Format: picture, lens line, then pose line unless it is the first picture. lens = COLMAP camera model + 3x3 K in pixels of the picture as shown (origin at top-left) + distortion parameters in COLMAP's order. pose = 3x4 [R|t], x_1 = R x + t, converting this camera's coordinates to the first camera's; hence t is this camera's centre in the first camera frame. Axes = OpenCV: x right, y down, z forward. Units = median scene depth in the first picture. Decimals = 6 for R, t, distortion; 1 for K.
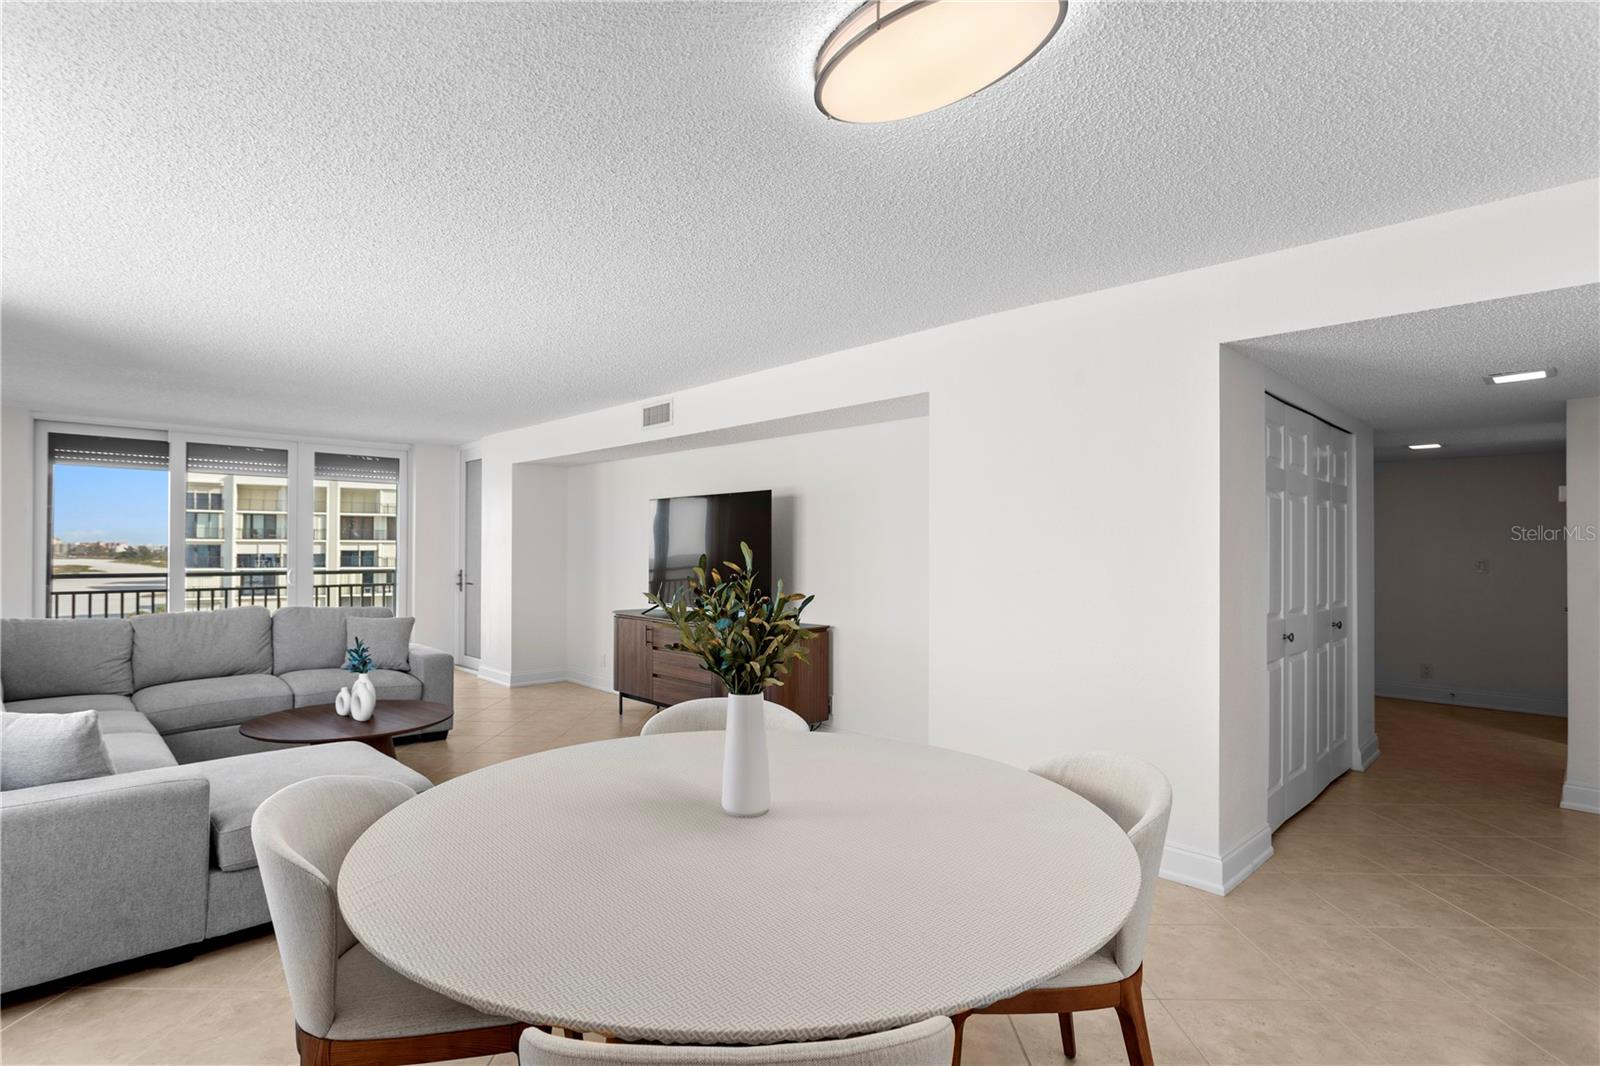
lens RADIAL K [[792.3, 0, 797.2], [0, 792.3, 541.8], [0, 0, 1]] dist [-0.012780, 0.004896]
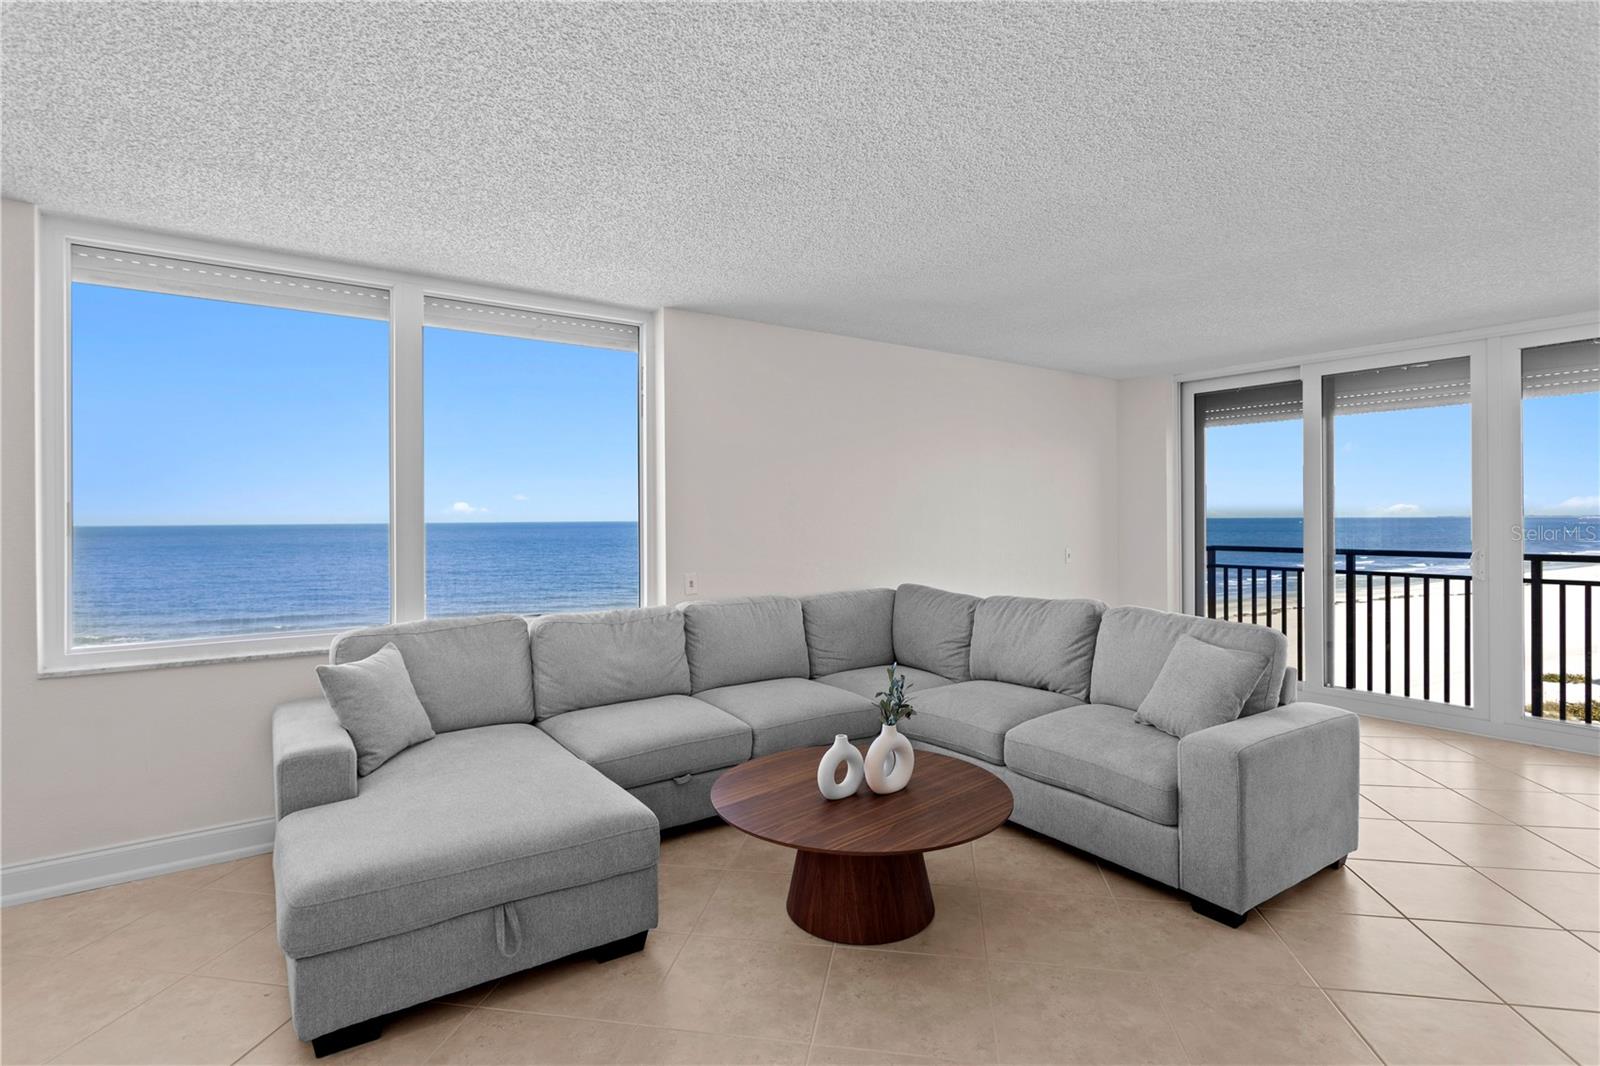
lens RADIAL K [[792.3, 0, 793.6], [0, 792.3, 513.9], [0, 0, 1]] dist [-0.012780, 0.004896]
pose [[-0.147123, -0.006694, -0.989096, 0.042575], [0.012619, 0.999883, -0.008644, 0.005212], [0.989038, -0.013753, -0.147022, 0.661821]]
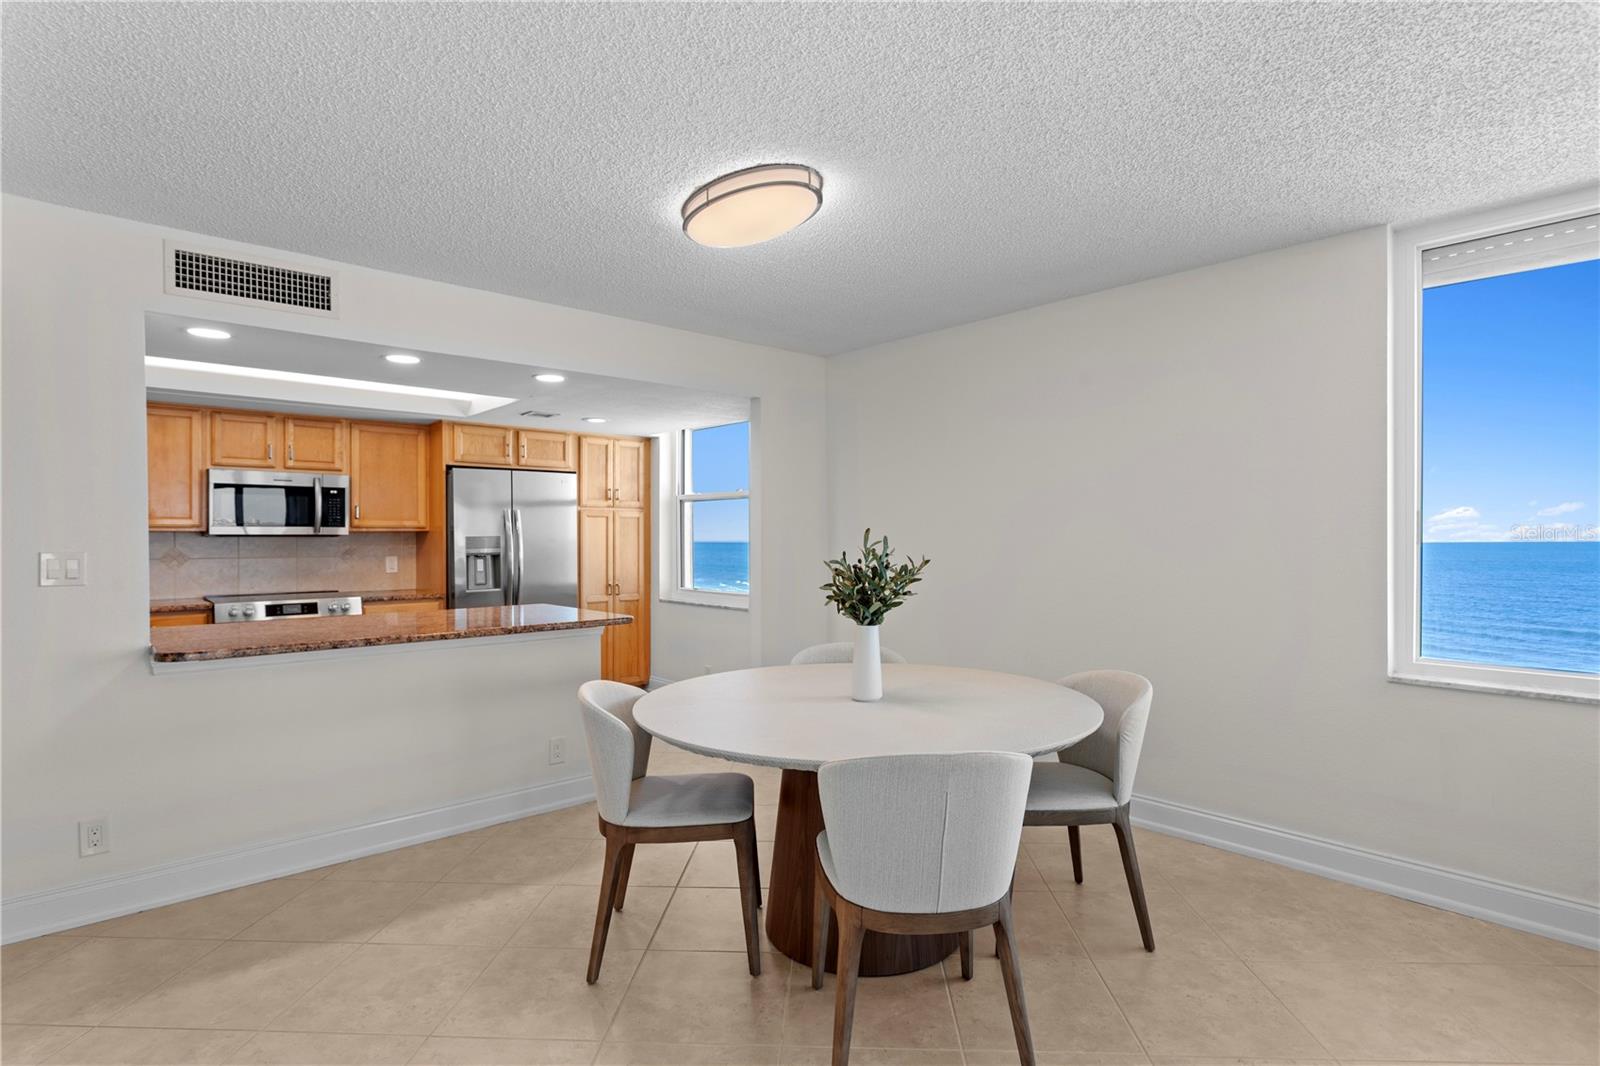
lens RADIAL K [[792.3, 0, 805.0], [0, 792.3, 541.1], [0, 0, 1]] dist [-0.012780, 0.004896]
pose [[-0.999821, -0.002722, 0.018702, 0.001168], [-0.002784, 0.999991, -0.003269, 0.009125], [-0.018693, -0.003321, -0.999820, 0.642204]]
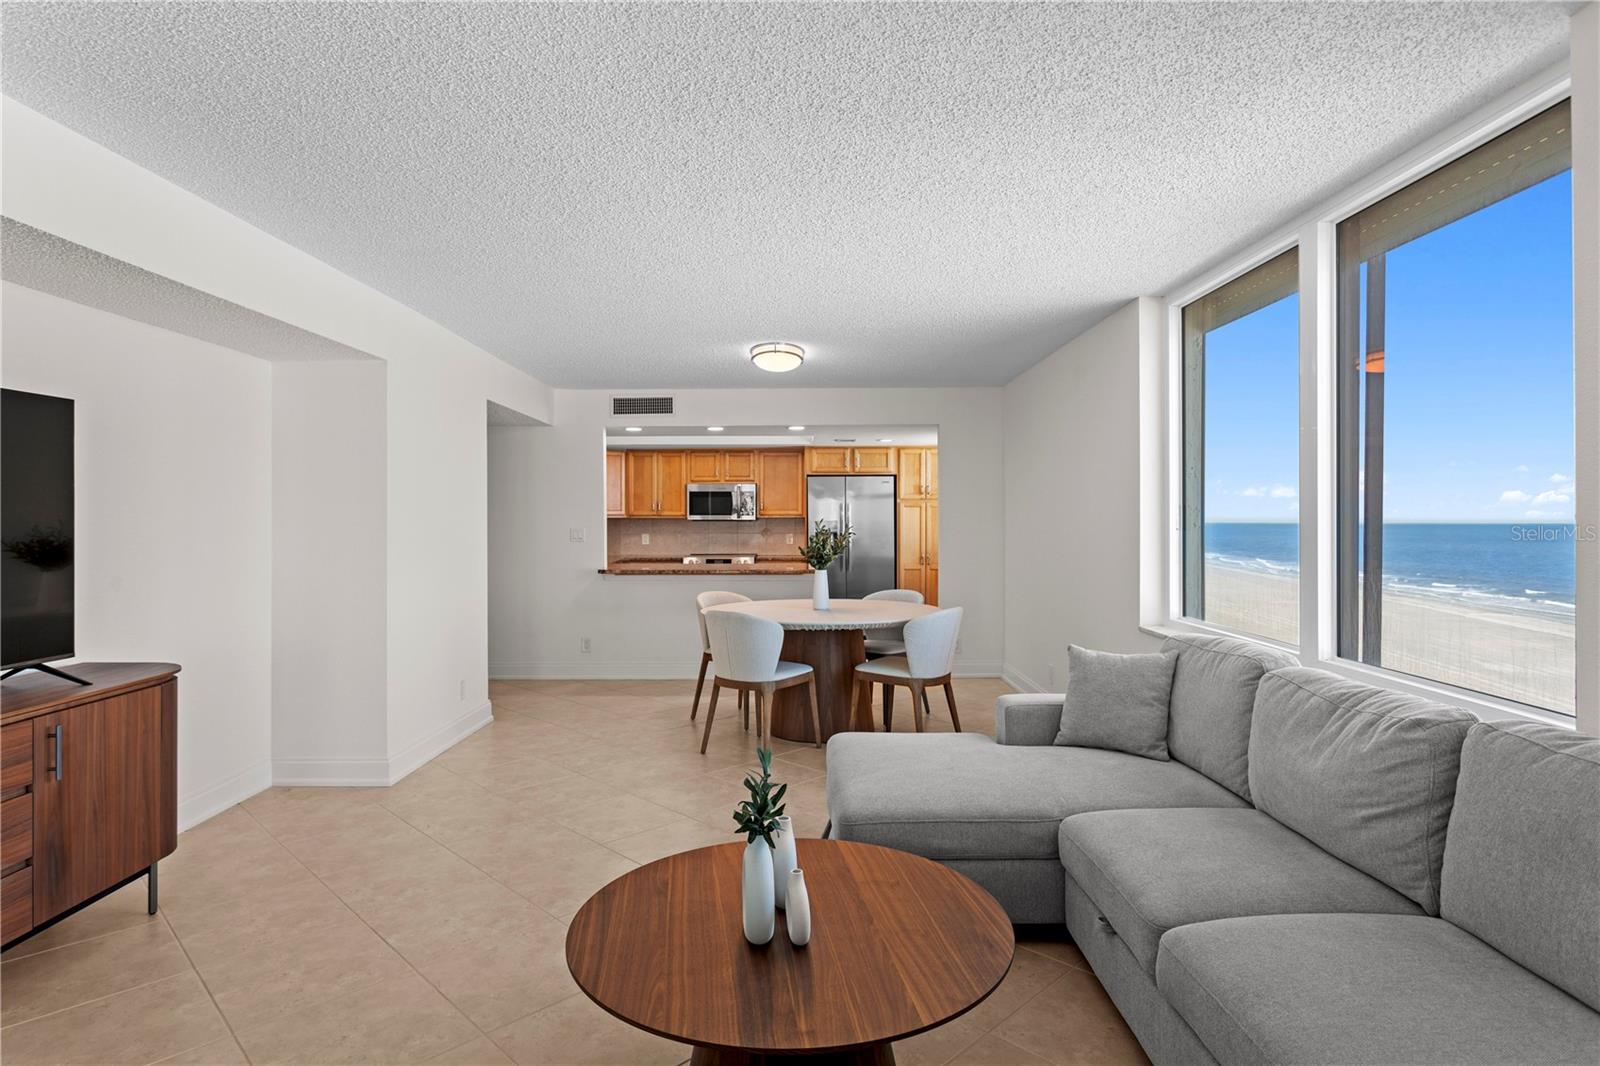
lens RADIAL K [[876.6, 0, 798.8], [0, 876.6, 510.3], [0, 0, 1]] dist [0.004991, -0.000384]
pose [[-0.723422, 0.003025, 0.690399, -0.571724], [-0.008882, 0.999867, -0.013688, 0.005047], [-0.690349, -0.016035, -0.723299, 0.855583]]
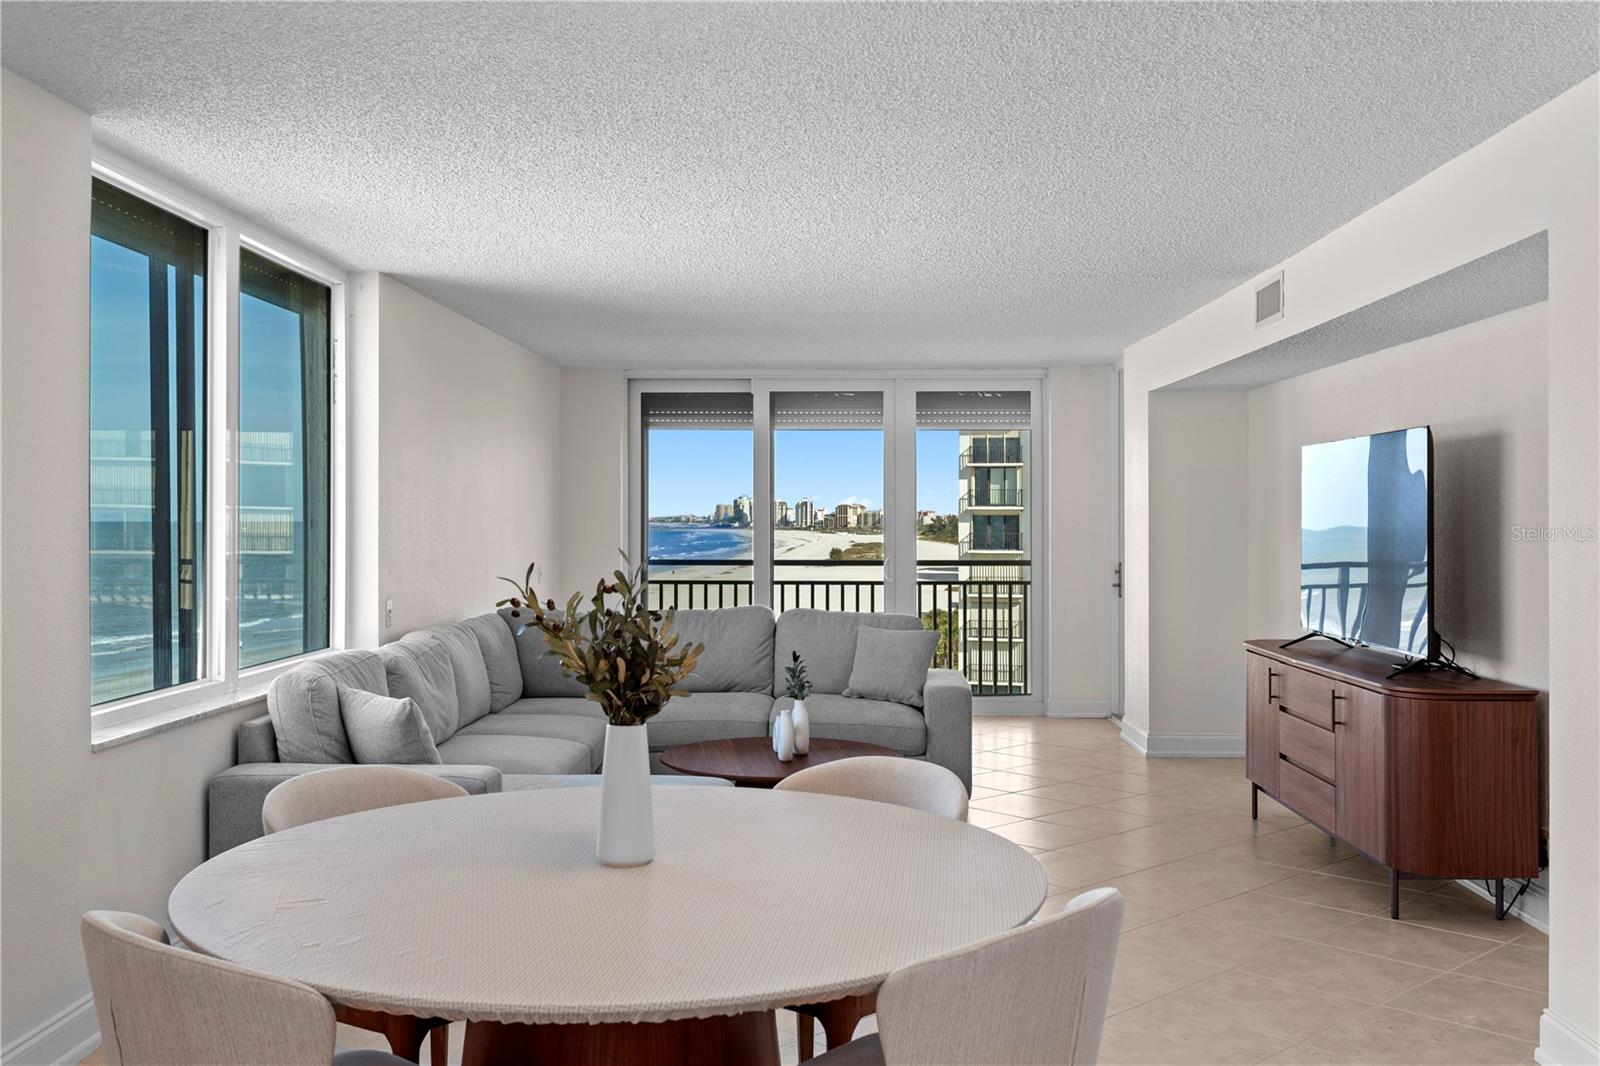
lens RADIAL K [[1476.5, 0, 791.6], [0, 1476.5, 502.9], [0, 0, 1]] dist [0.000048, 0.000000]
pose [[0.697360, -0.010191, -0.716649, 0.299776], [0.008190, 0.999947, -0.006250, -0.008816], [0.716674, -0.001511, 0.697406, 0.004381]]
